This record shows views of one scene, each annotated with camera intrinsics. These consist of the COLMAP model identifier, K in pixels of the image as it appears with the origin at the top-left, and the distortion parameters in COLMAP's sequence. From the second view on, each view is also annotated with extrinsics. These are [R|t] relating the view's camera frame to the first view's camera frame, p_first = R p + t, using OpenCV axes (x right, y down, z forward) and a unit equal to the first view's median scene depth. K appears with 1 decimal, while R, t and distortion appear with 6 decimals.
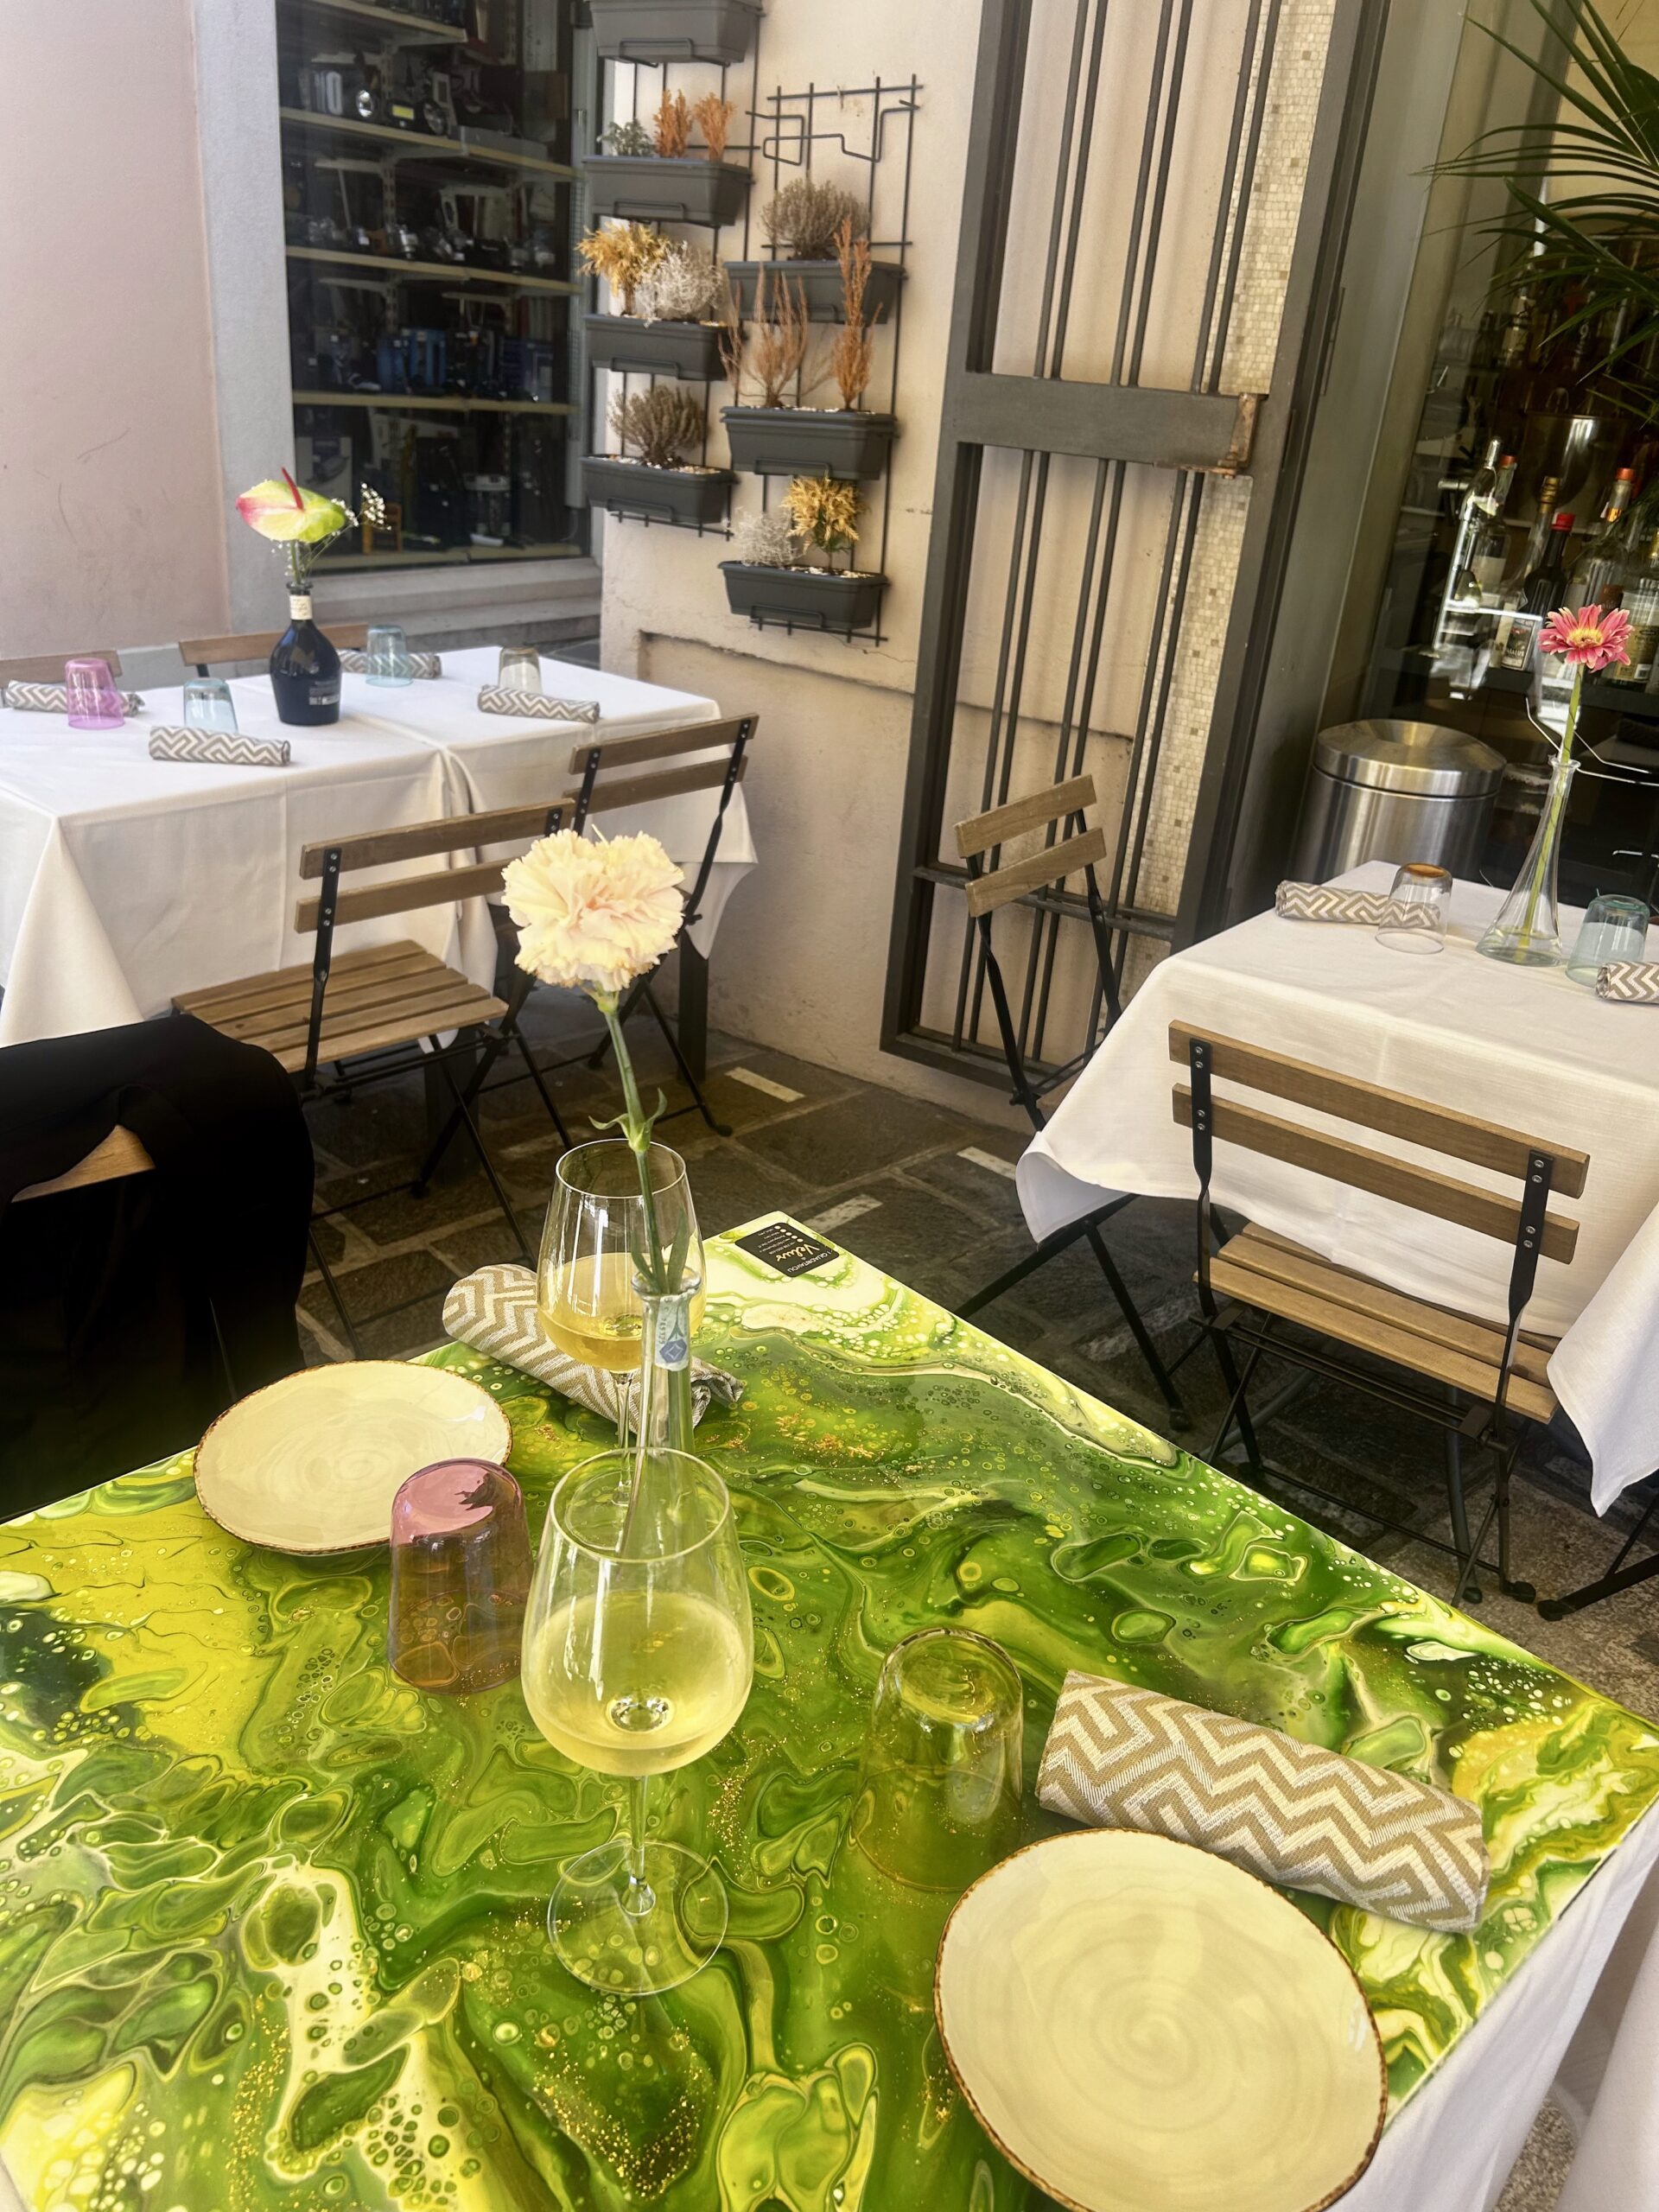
lens RADIAL K [[1687.1, 0, 825.5], [0, 1687.1, 1091.7], [0, 0, 1]] dist [0.028587, -0.000381]
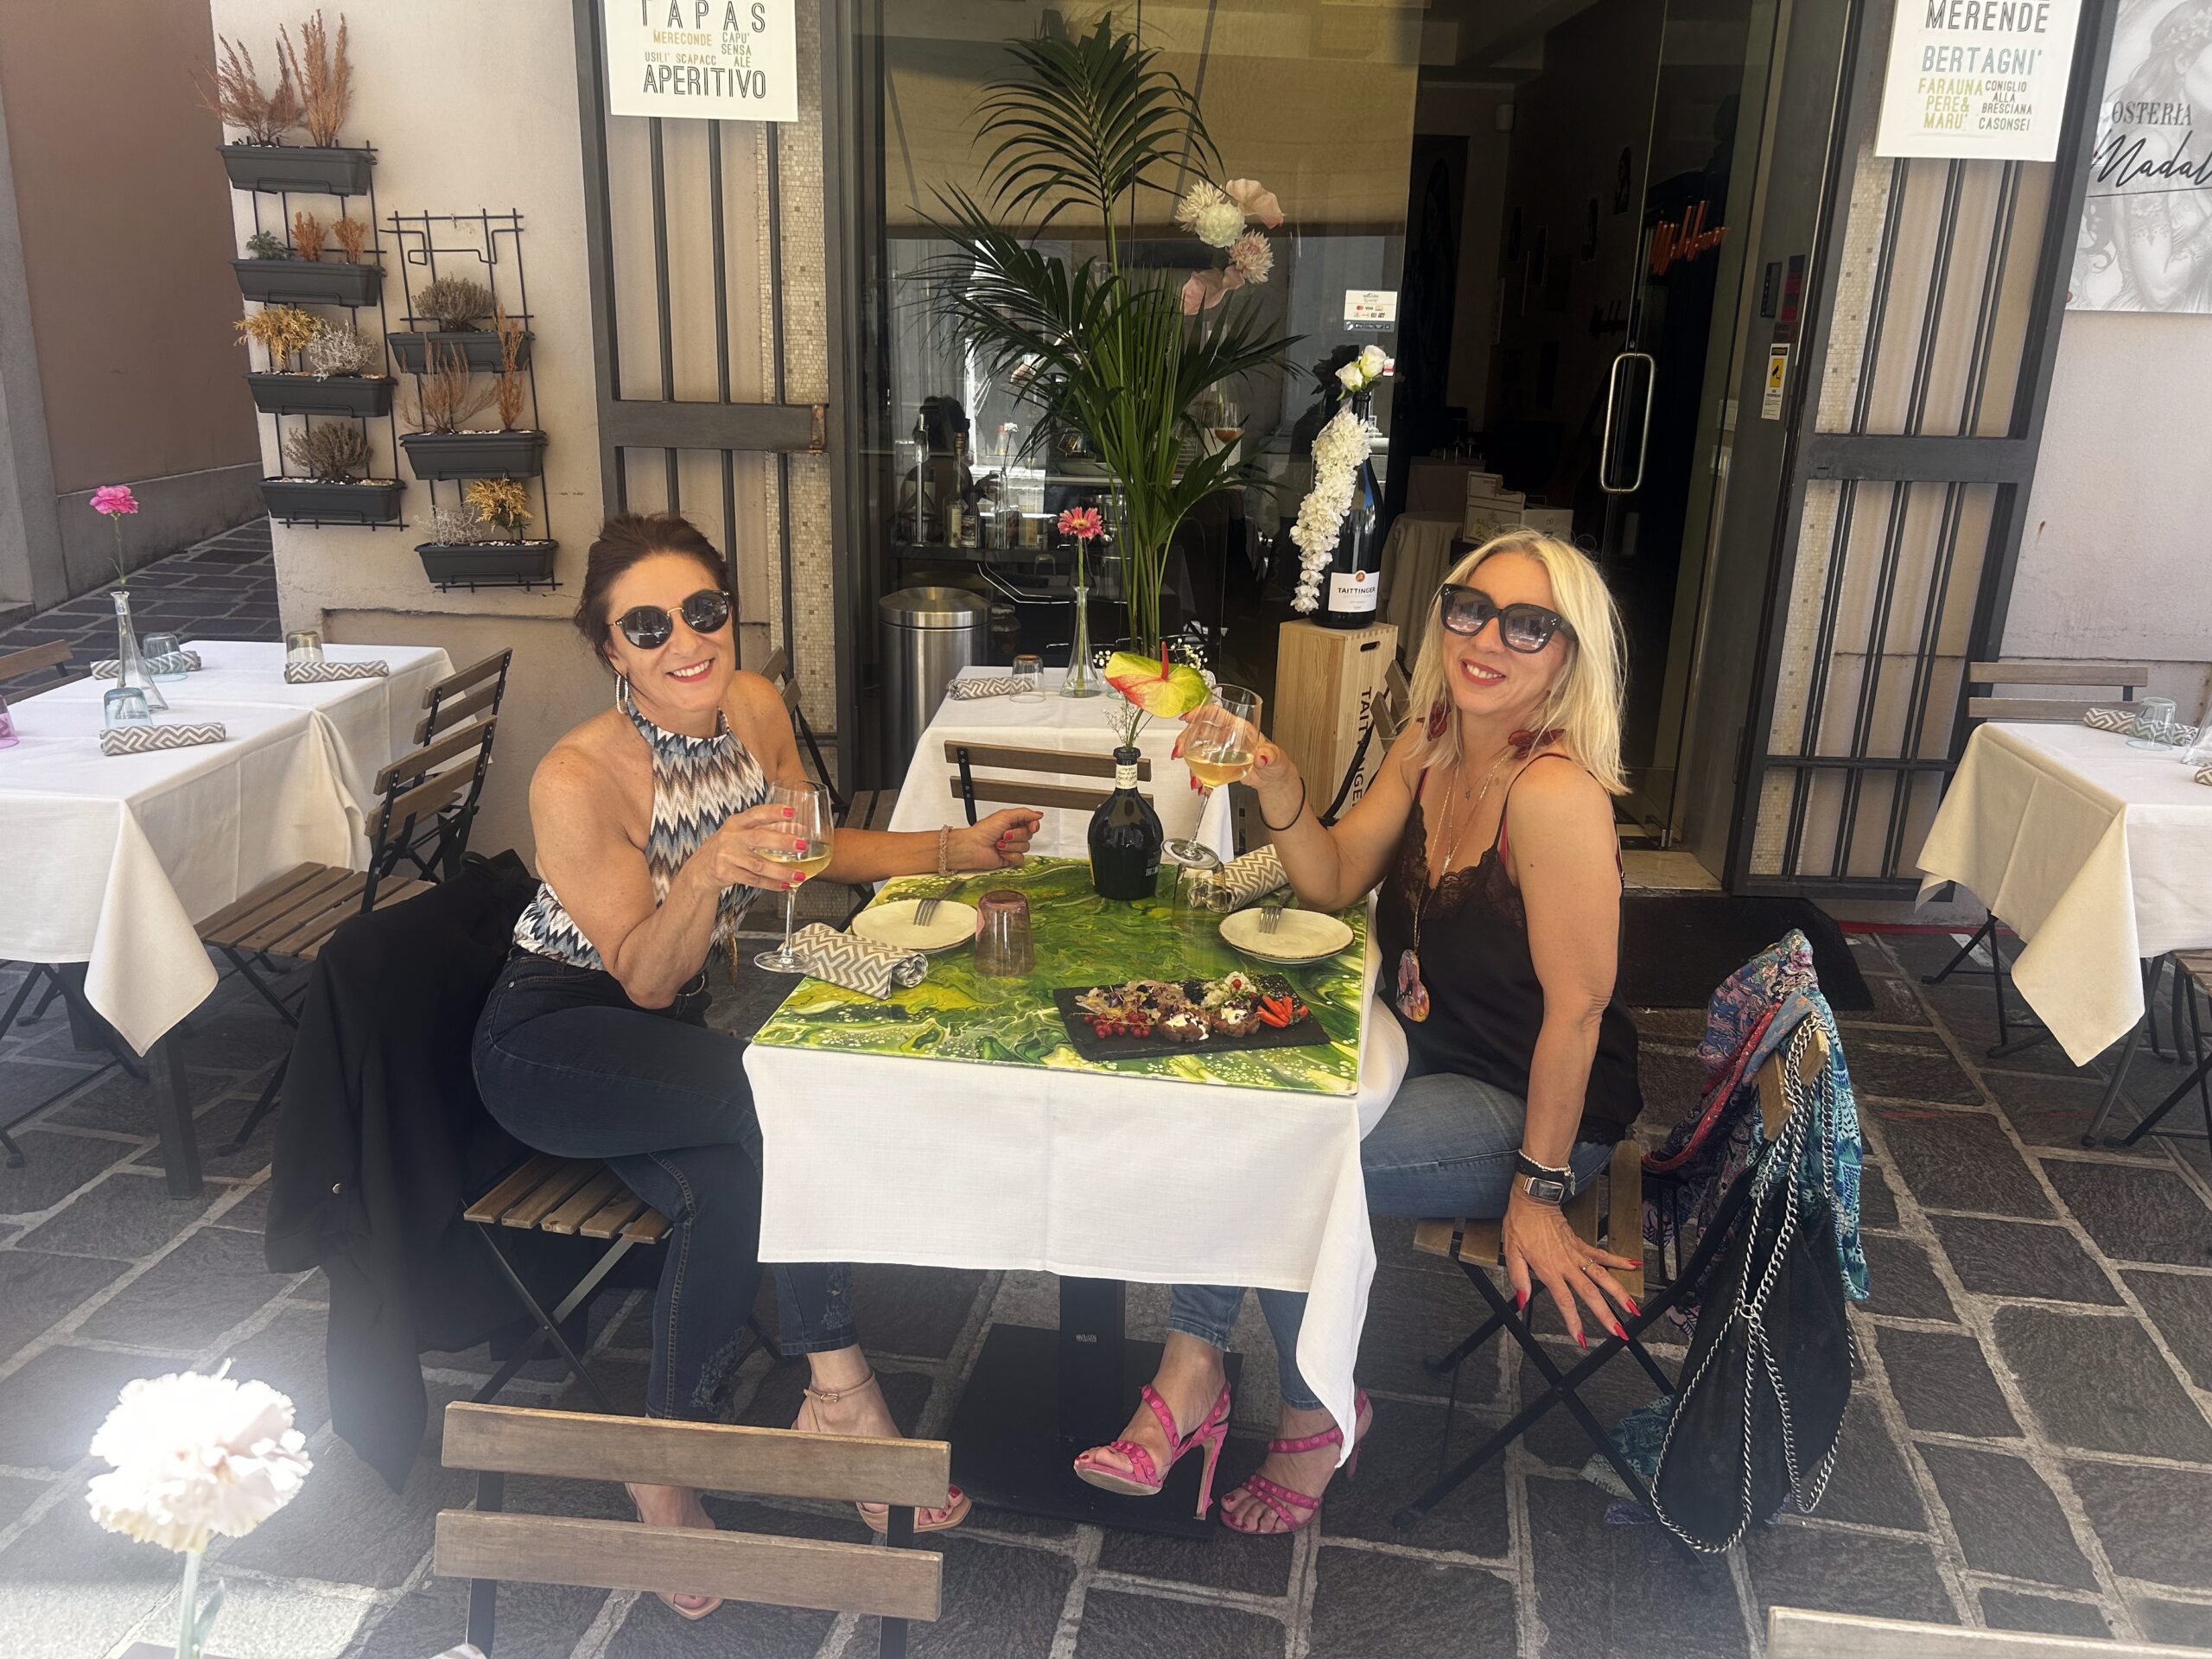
lens RADIAL K [[1687.1, 0, 1104.1], [0, 1687.1, 831.8], [0, 0, 1]] dist [0.028587, -0.000381]
pose [[0.857521, -0.221786, 0.464187, -0.290834], [0.261940, 0.964812, -0.022915, 0.077172], [-0.442771, 0.141240, 0.885441, -0.408571]]
